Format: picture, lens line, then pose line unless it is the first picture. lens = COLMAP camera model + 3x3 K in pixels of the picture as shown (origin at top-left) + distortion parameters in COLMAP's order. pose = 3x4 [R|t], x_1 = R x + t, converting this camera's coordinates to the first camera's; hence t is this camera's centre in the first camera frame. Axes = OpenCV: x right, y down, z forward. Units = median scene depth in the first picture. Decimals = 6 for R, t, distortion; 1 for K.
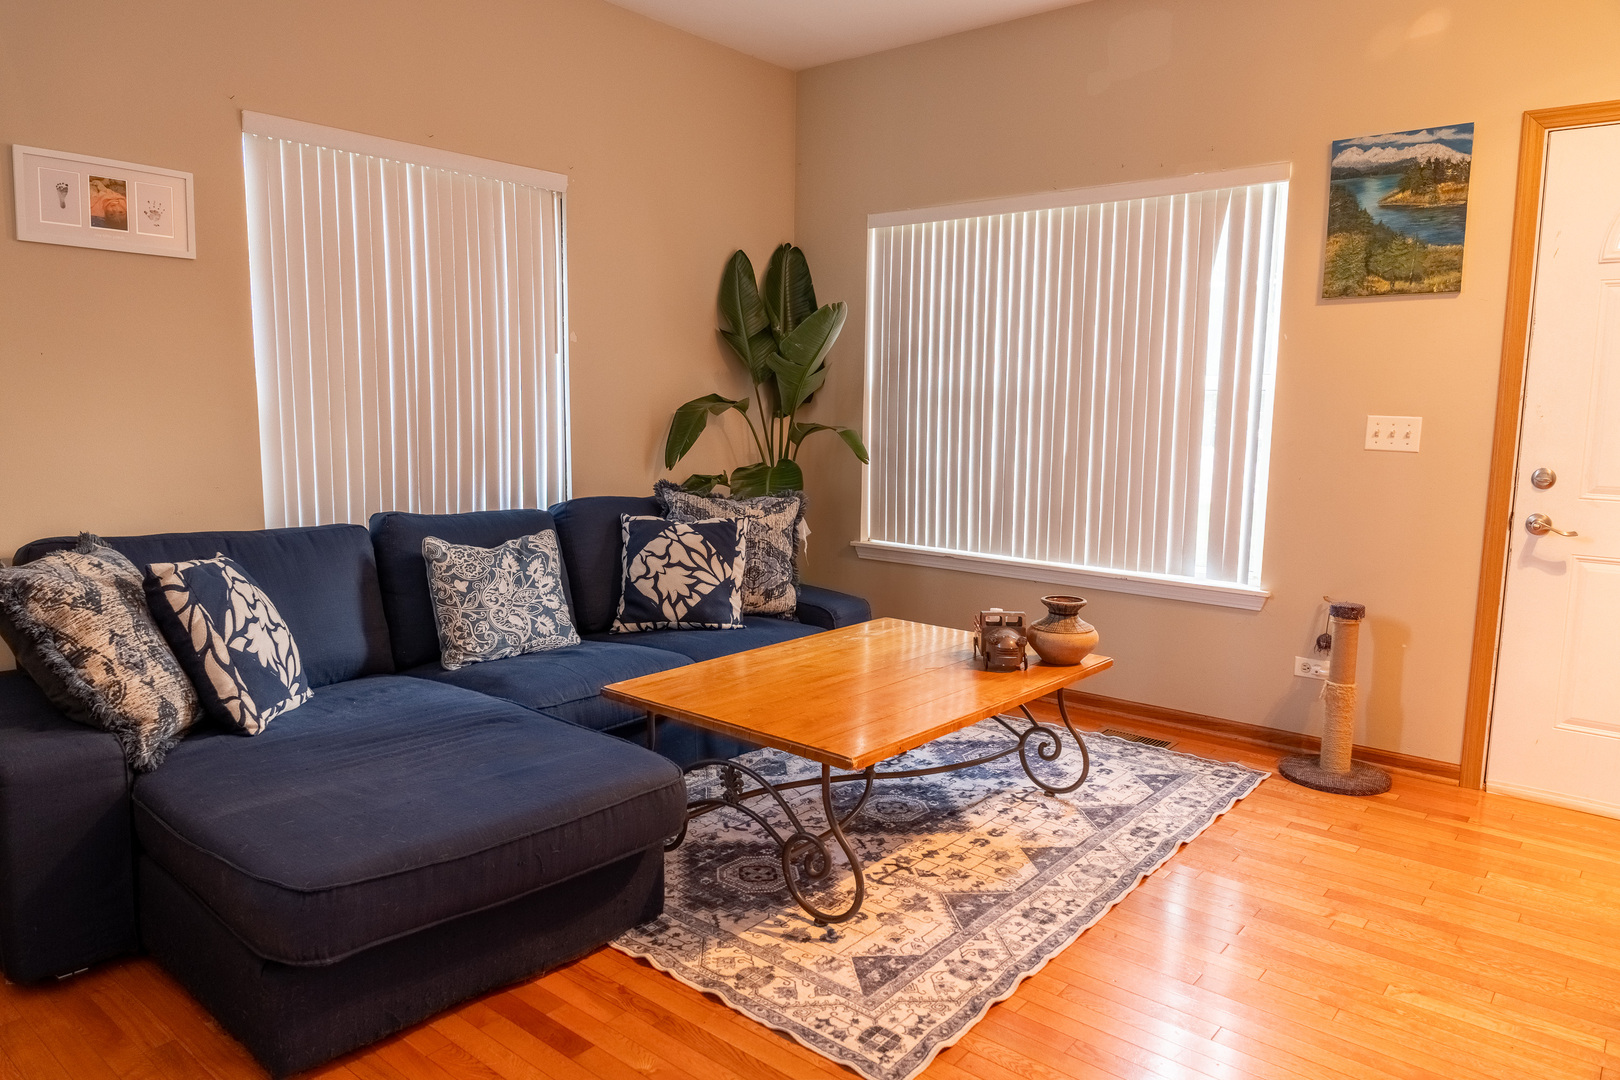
lens RADIAL K [[1074.8, 0, 808.0], [0, 1074.8, 536.4], [0, 0, 1]] dist [-0.001436, -0.004639]
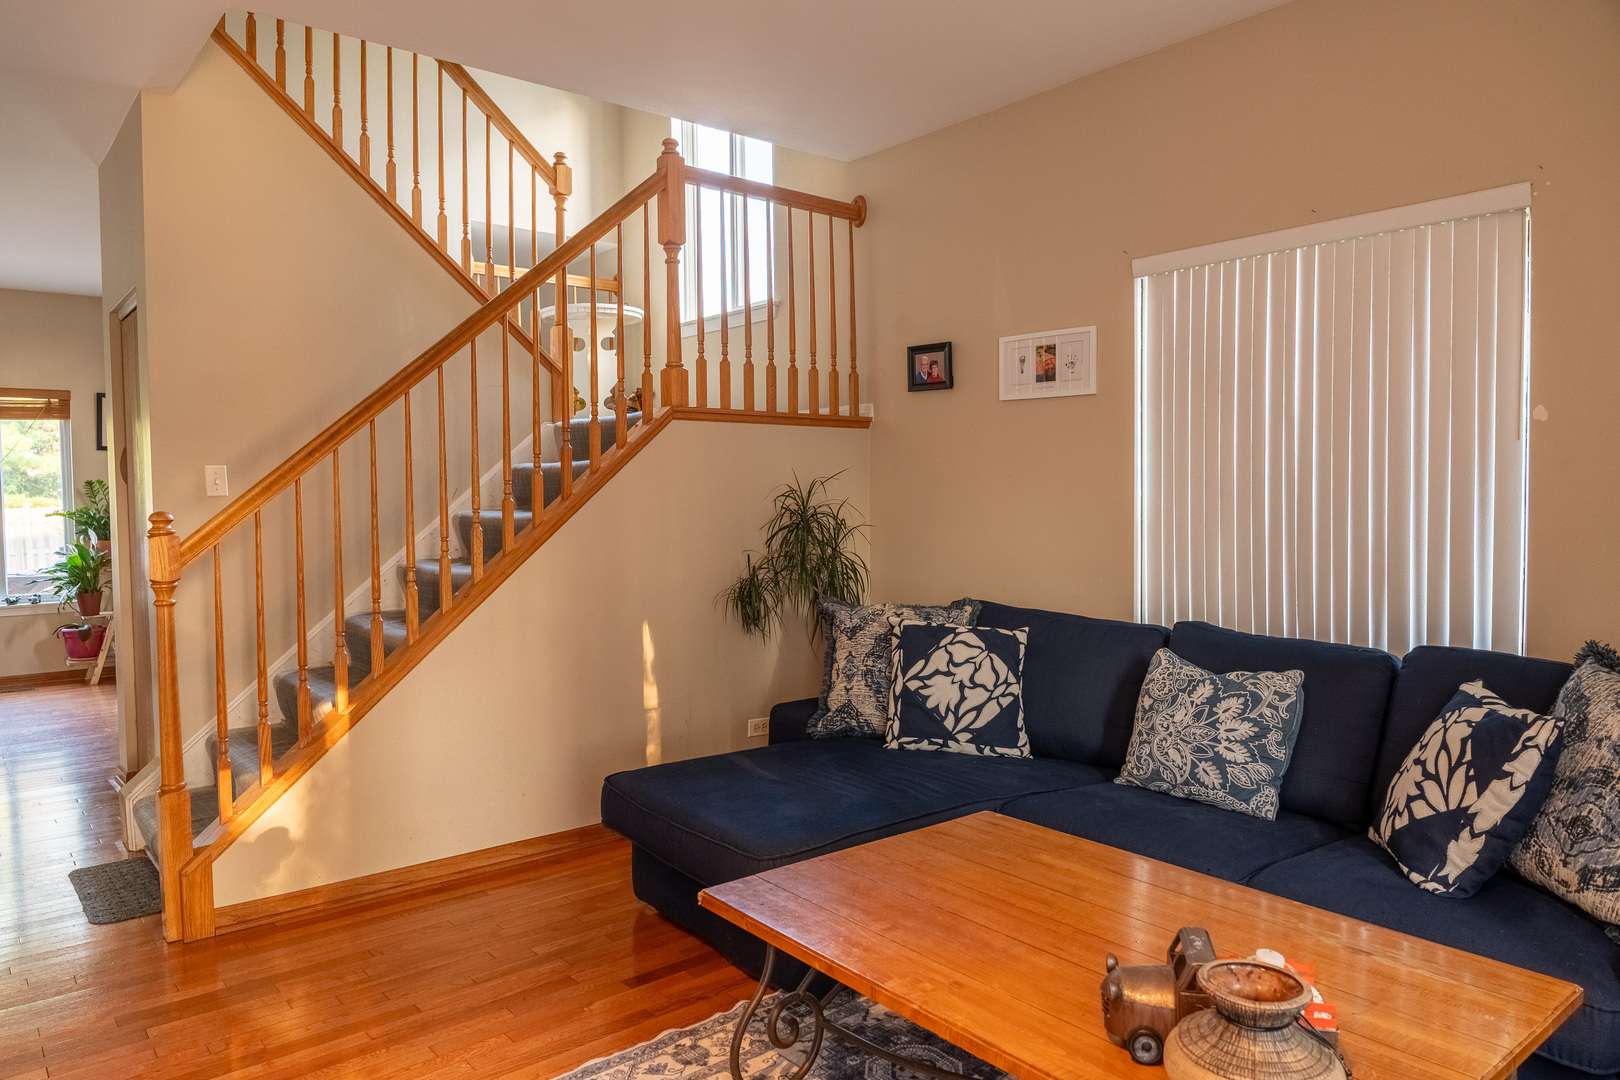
lens RADIAL K [[1074.8, 0, 807.7], [0, 1074.8, 538.5], [0, 0, 1]] dist [-0.001436, -0.004639]
pose [[-0.180563, 0.027311, -0.983184, 0.648878], [-0.124508, 0.990938, 0.050393, -0.105966], [0.975651, 0.131513, -0.175527, 0.845732]]
